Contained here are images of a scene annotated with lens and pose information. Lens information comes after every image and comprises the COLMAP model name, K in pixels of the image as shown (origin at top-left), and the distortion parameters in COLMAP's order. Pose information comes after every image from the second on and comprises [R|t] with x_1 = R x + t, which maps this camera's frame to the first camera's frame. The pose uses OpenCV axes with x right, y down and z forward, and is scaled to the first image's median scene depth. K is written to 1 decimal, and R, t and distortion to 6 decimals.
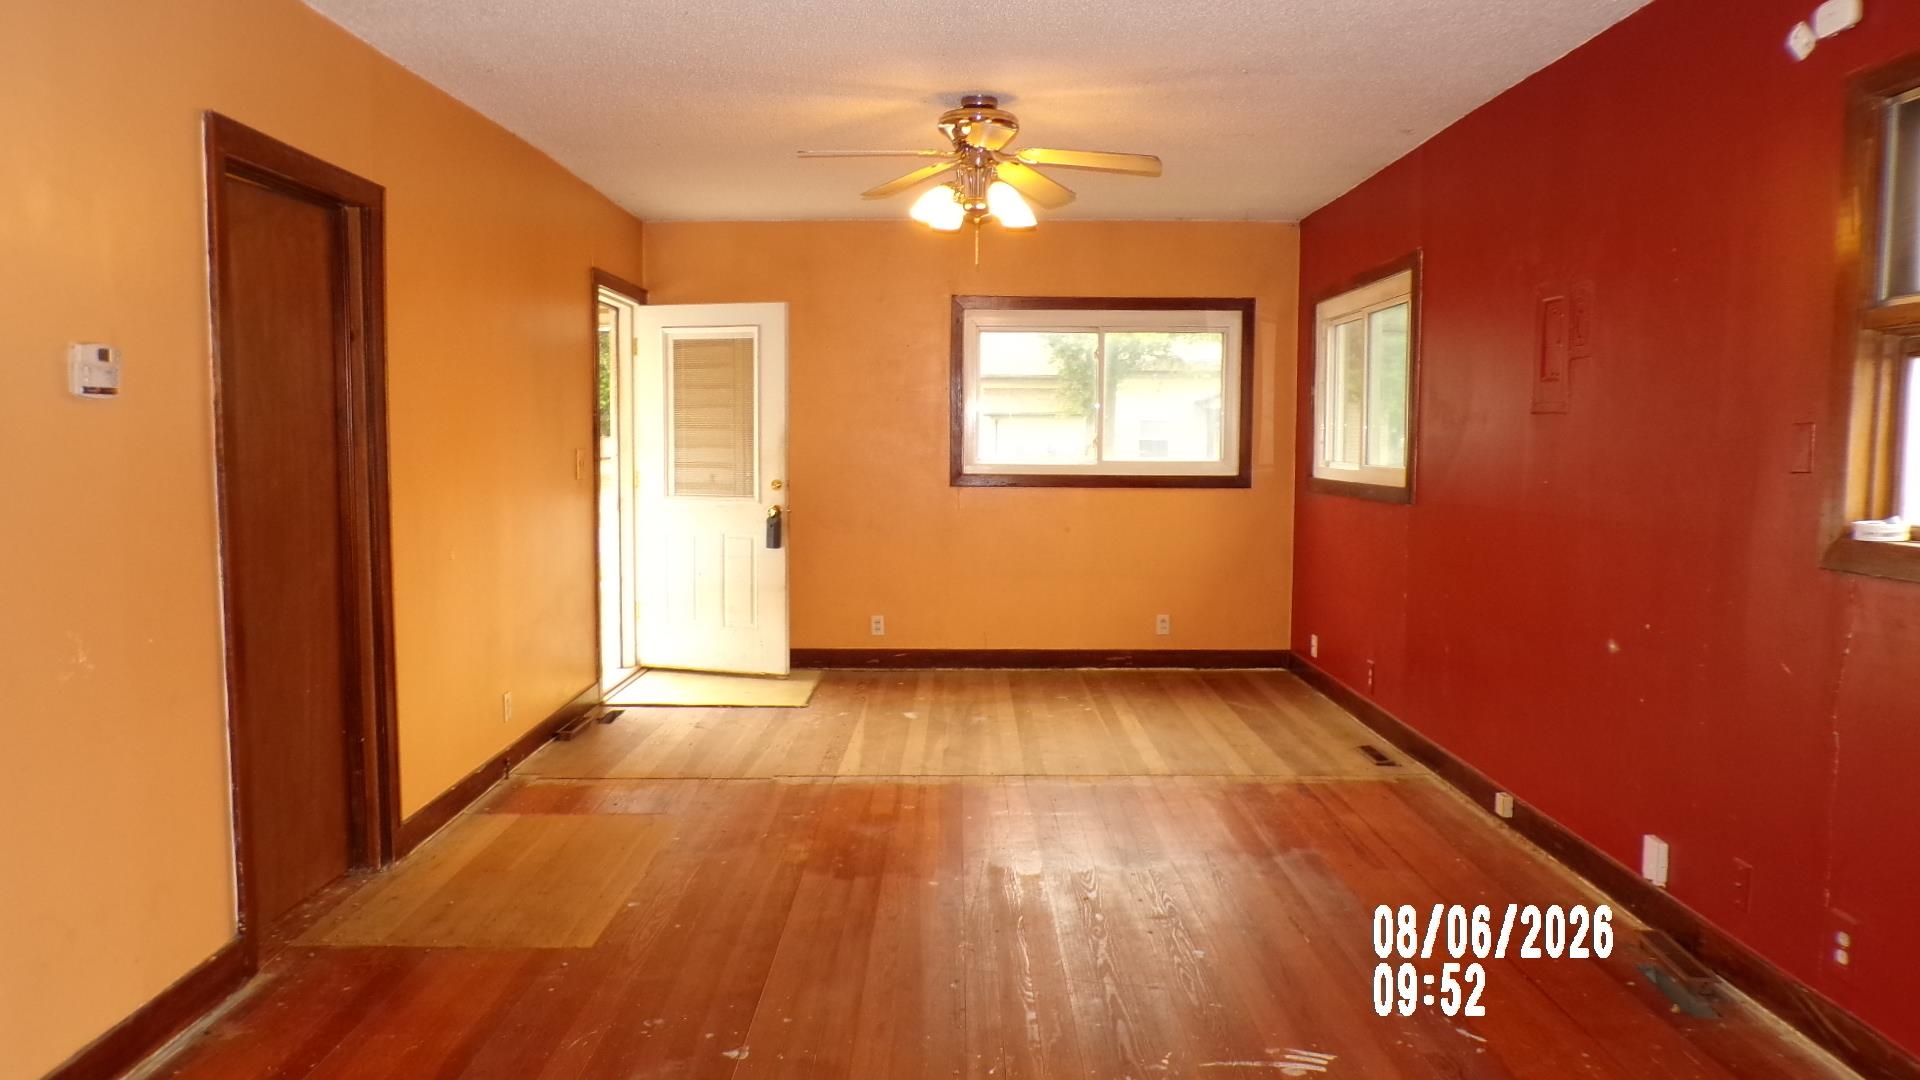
lens RADIAL K [[1320.4, 0, 961.2], [0, 1320.4, 542.6], [0, 0, 1]] dist [-0.029653, 0.002569]
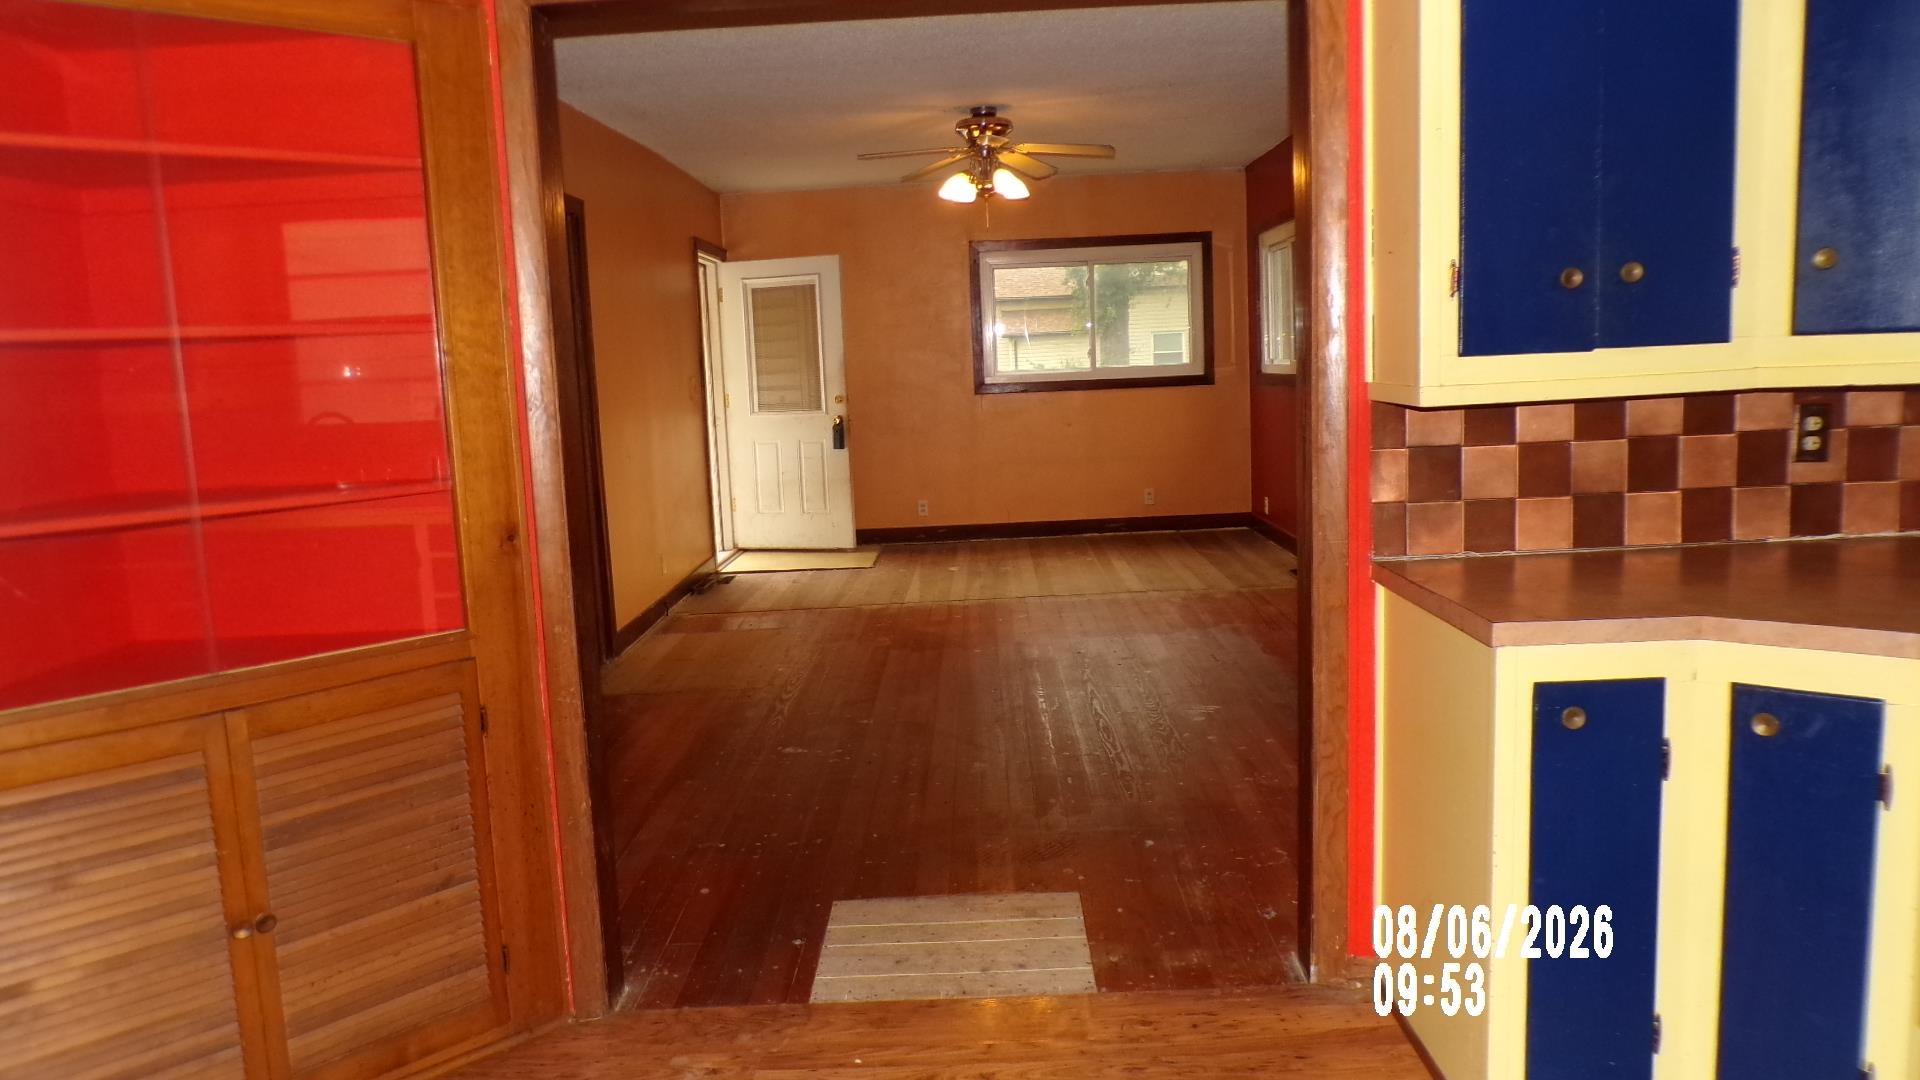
lens RADIAL K [[1320.4, 0, 958.7], [0, 1320.4, 551.2], [0, 0, 1]] dist [-0.029653, 0.002569]
pose [[0.998633, -0.046506, -0.023865, -0.001299], [0.047911, 0.996918, 0.062114, 0.035847], [0.020903, -0.063173, 0.997784, -0.345548]]
